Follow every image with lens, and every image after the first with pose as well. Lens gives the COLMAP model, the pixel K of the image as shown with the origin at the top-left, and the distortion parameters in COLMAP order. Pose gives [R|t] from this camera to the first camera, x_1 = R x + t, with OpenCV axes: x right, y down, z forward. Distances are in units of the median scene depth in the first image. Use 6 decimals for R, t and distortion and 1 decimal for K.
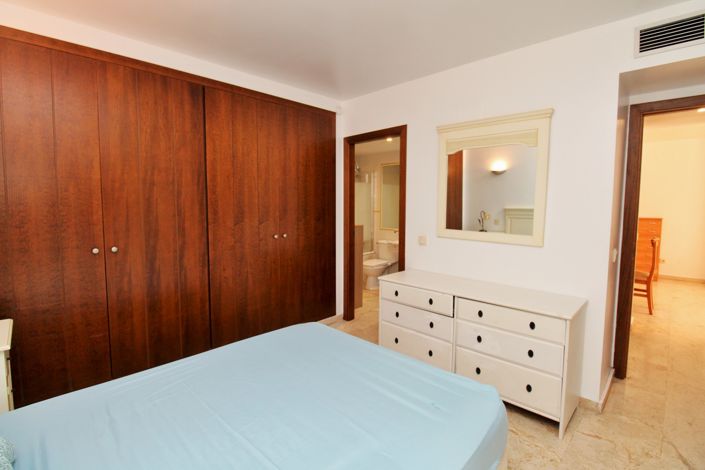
lens RADIAL K [[331.2, 0, 351.4], [0, 331.2, 227.2], [0, 0, 1]] dist [-0.001842, -0.000578]
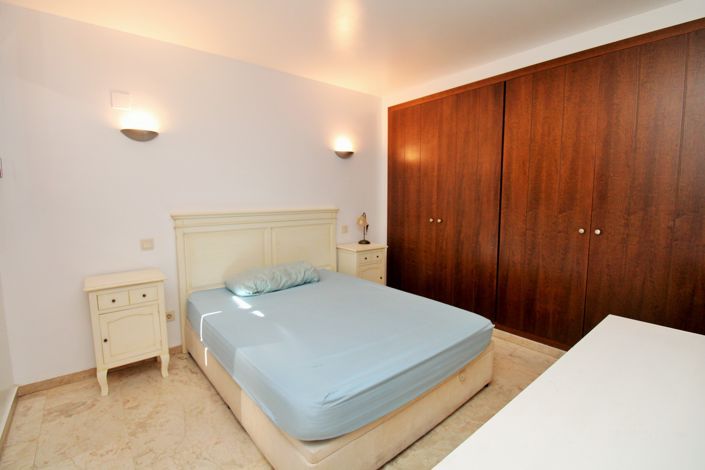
lens RADIAL K [[331.2, 0, 351.4], [0, 331.2, 227.2], [0, 0, 1]] dist [-0.001842, -0.000578]
pose [[-0.110457, 0.098605, -0.988977, 0.701384], [-0.064480, 0.992259, 0.106134, -0.032772], [0.991787, 0.075493, -0.103244, 0.622844]]
